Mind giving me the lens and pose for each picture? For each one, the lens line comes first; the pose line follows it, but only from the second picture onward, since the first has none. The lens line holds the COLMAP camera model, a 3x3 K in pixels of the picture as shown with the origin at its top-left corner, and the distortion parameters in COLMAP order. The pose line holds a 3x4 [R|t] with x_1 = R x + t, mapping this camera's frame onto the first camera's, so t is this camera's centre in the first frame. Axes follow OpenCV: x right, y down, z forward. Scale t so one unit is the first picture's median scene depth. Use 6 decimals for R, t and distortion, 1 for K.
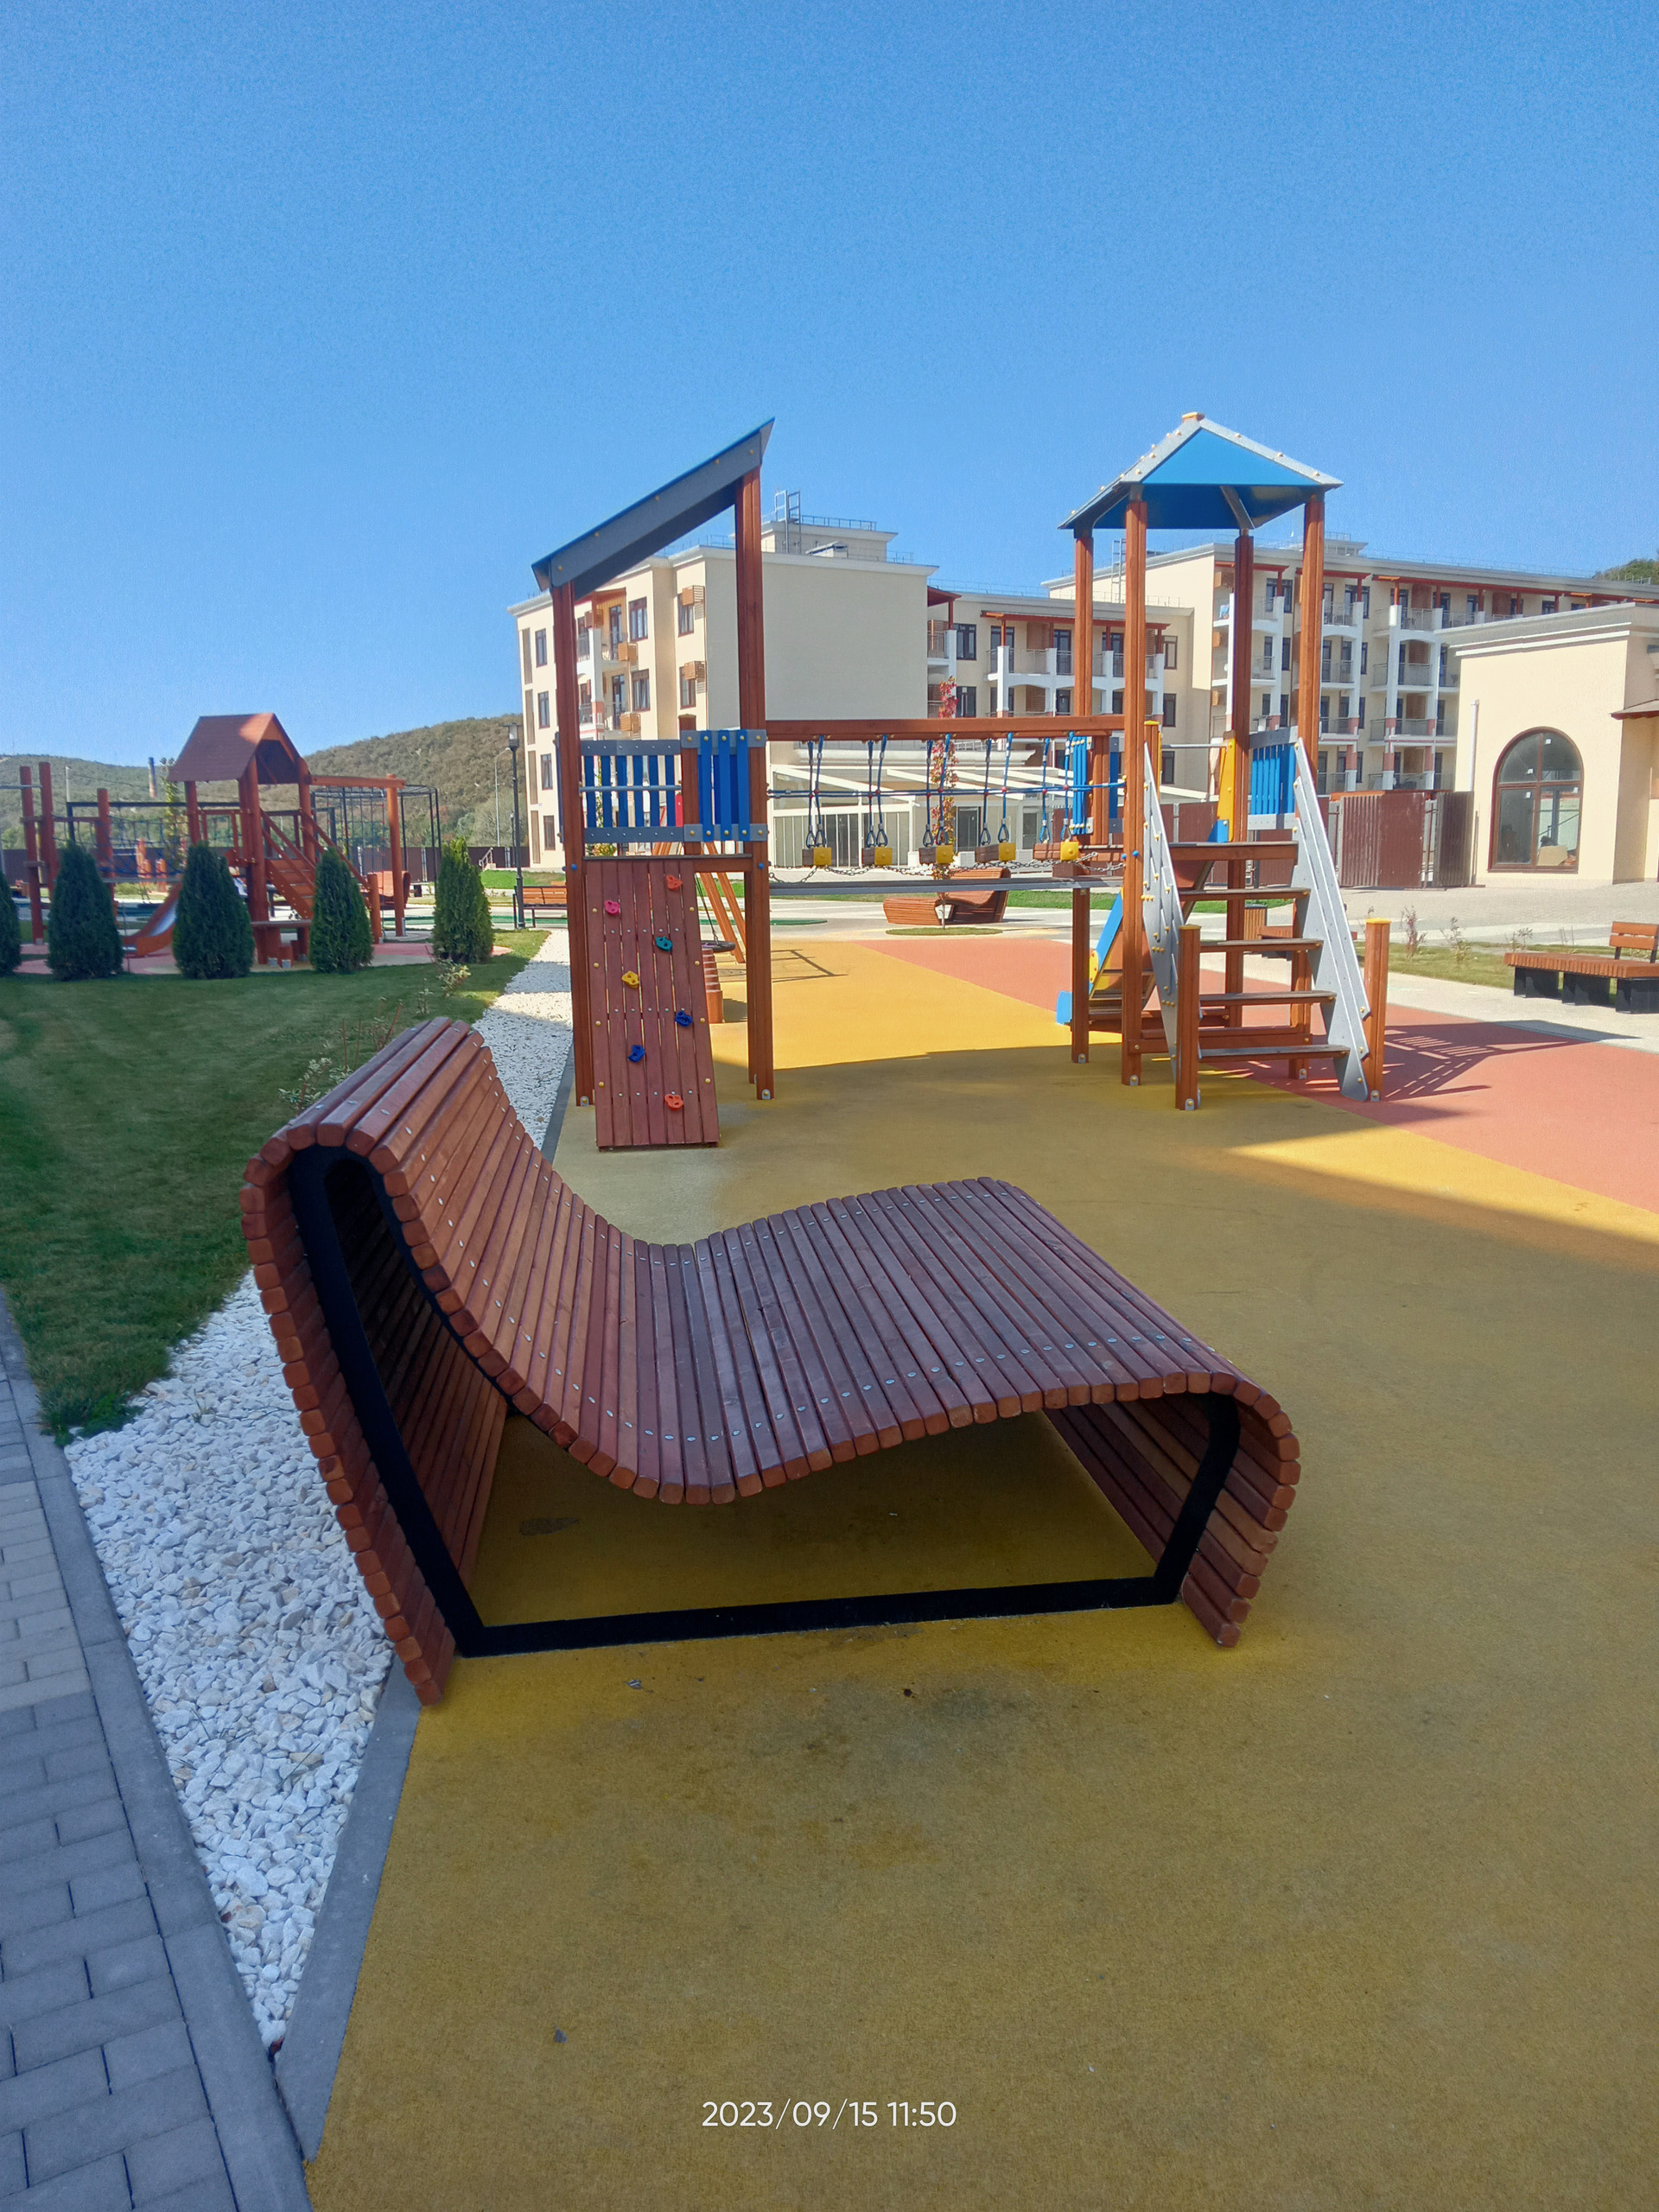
lens RADIAL K [[1646.6, 0, 829.5], [0, 1646.6, 1106.0], [0, 0, 1]] dist [-0.004387, -0.002524]
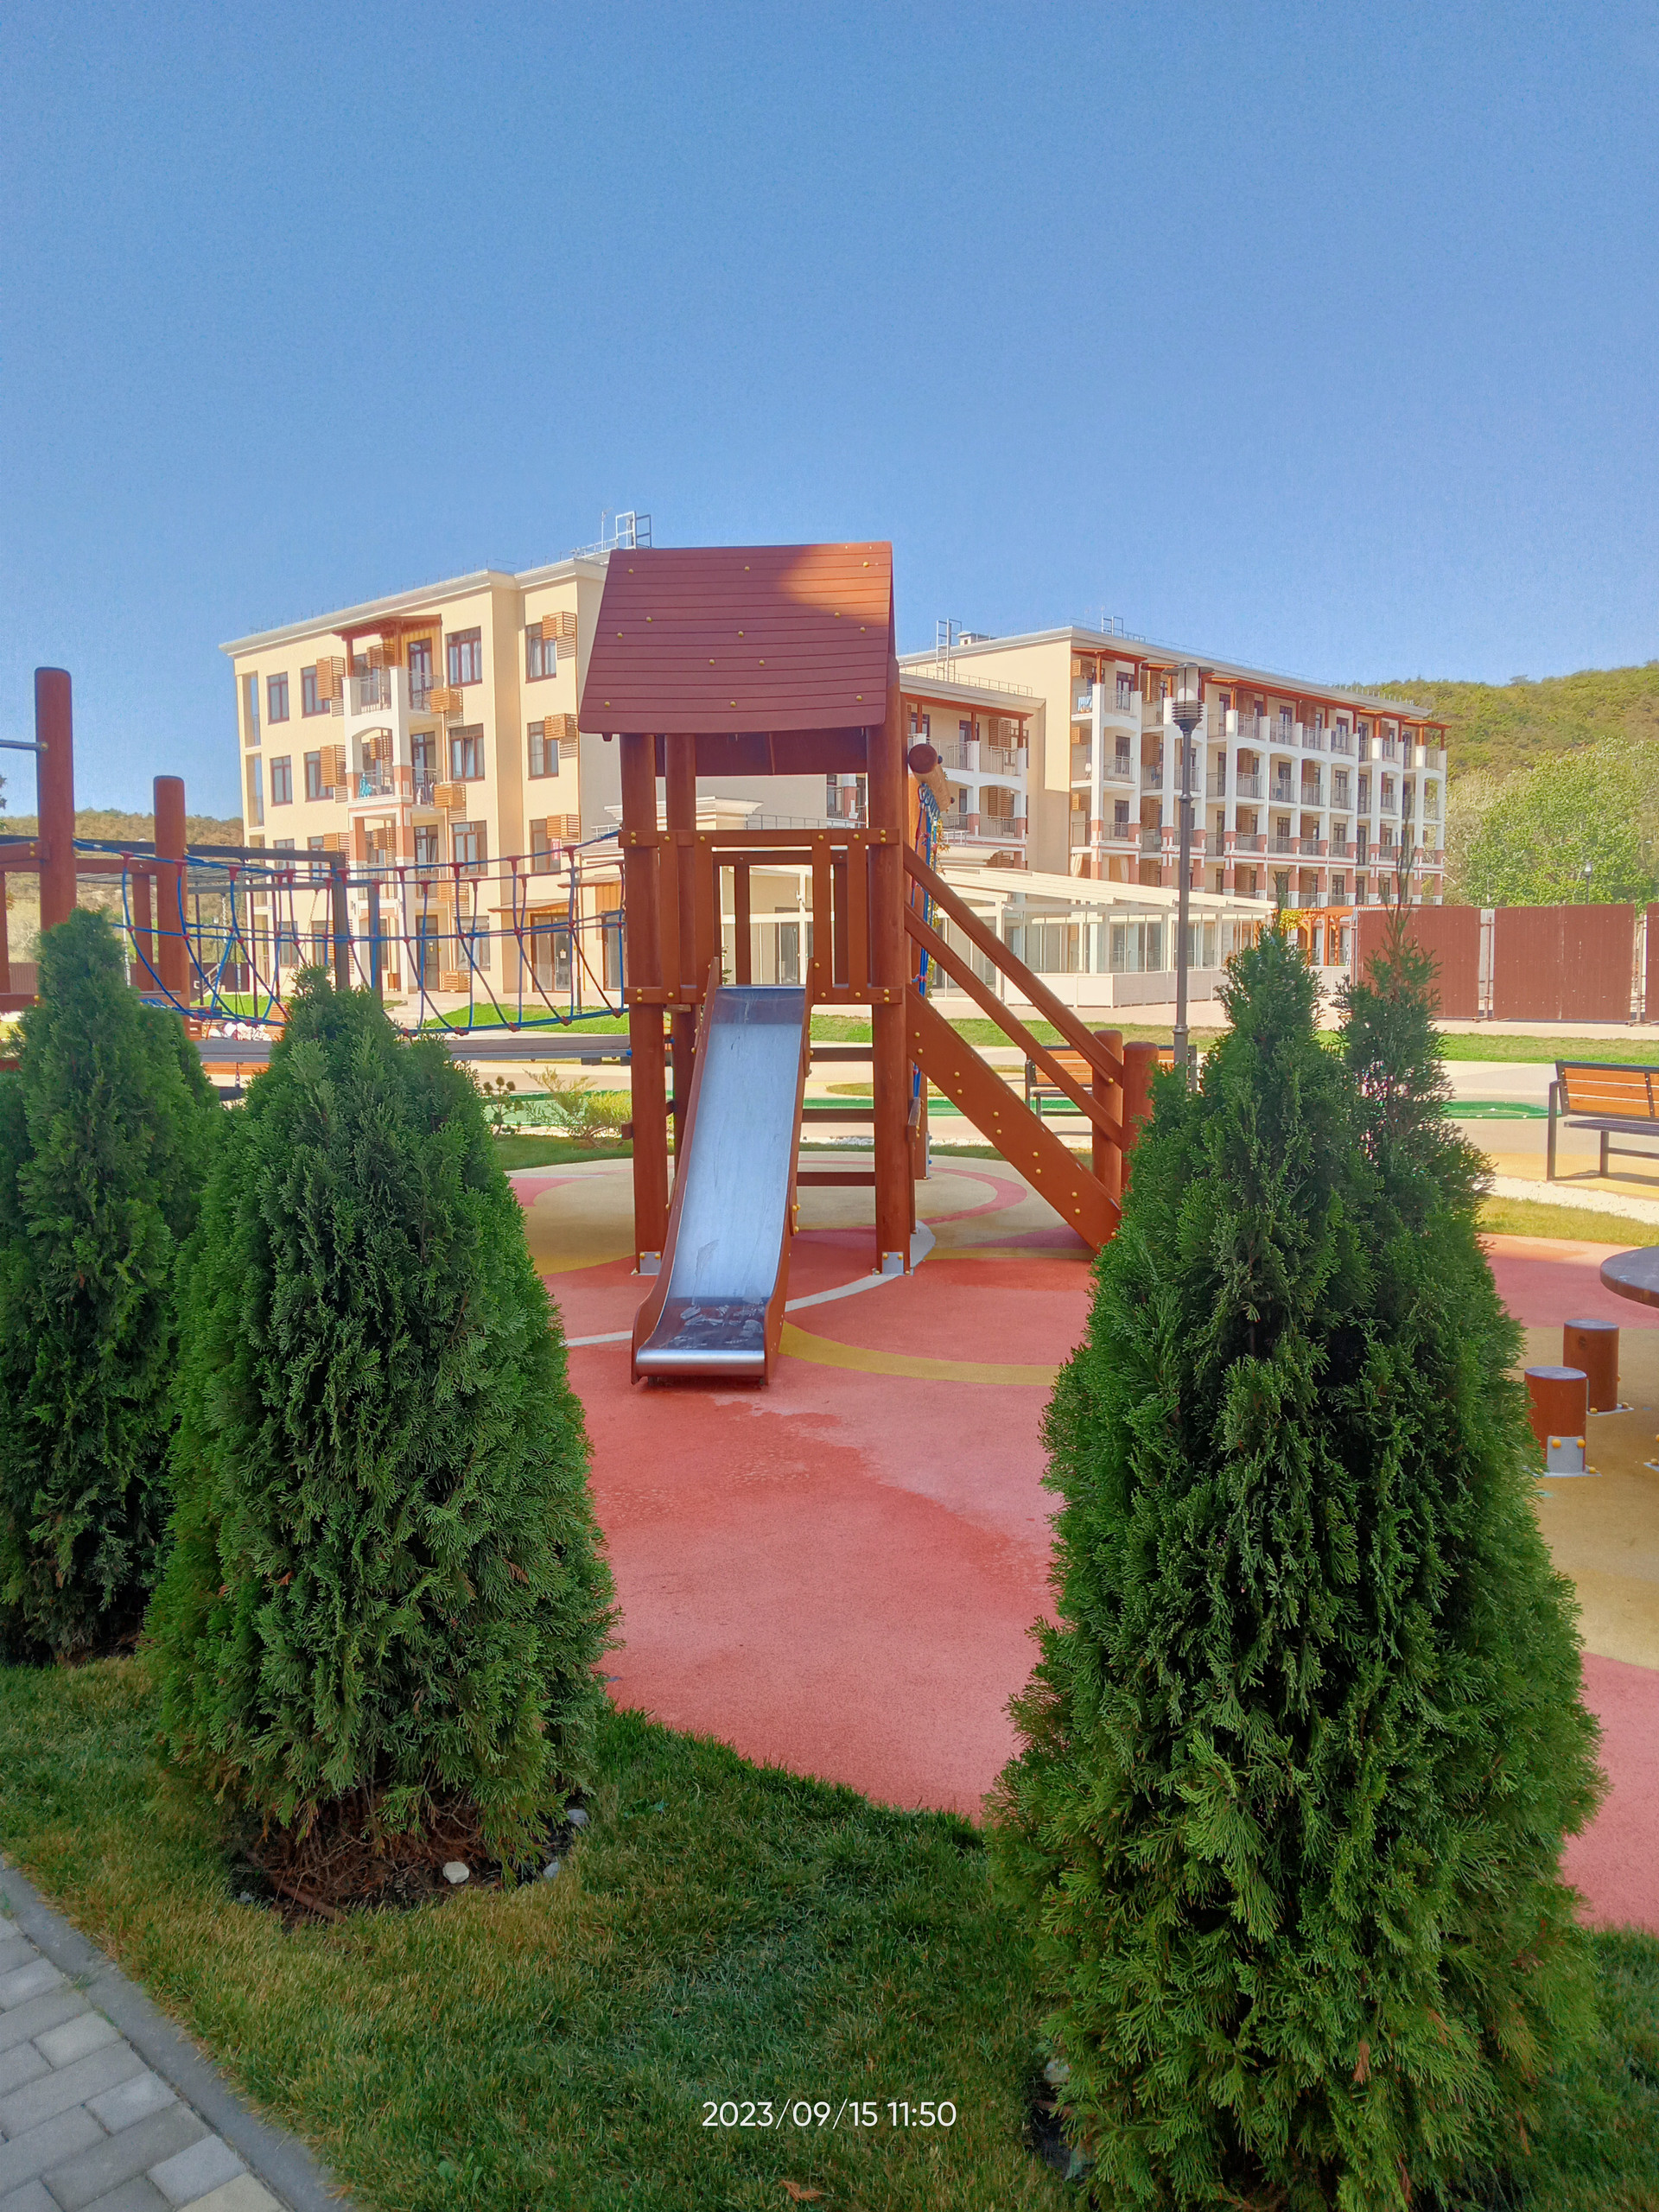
lens RADIAL K [[1646.6, 0, 829.5], [0, 1646.6, 1106.0], [0, 0, 1]] dist [-0.004387, -0.002524]
pose [[0.956918, -0.016028, 0.289917, -0.172285], [0.038003, 0.996800, -0.070326, -0.036661], [-0.287862, 0.078314, 0.954464, 0.259768]]
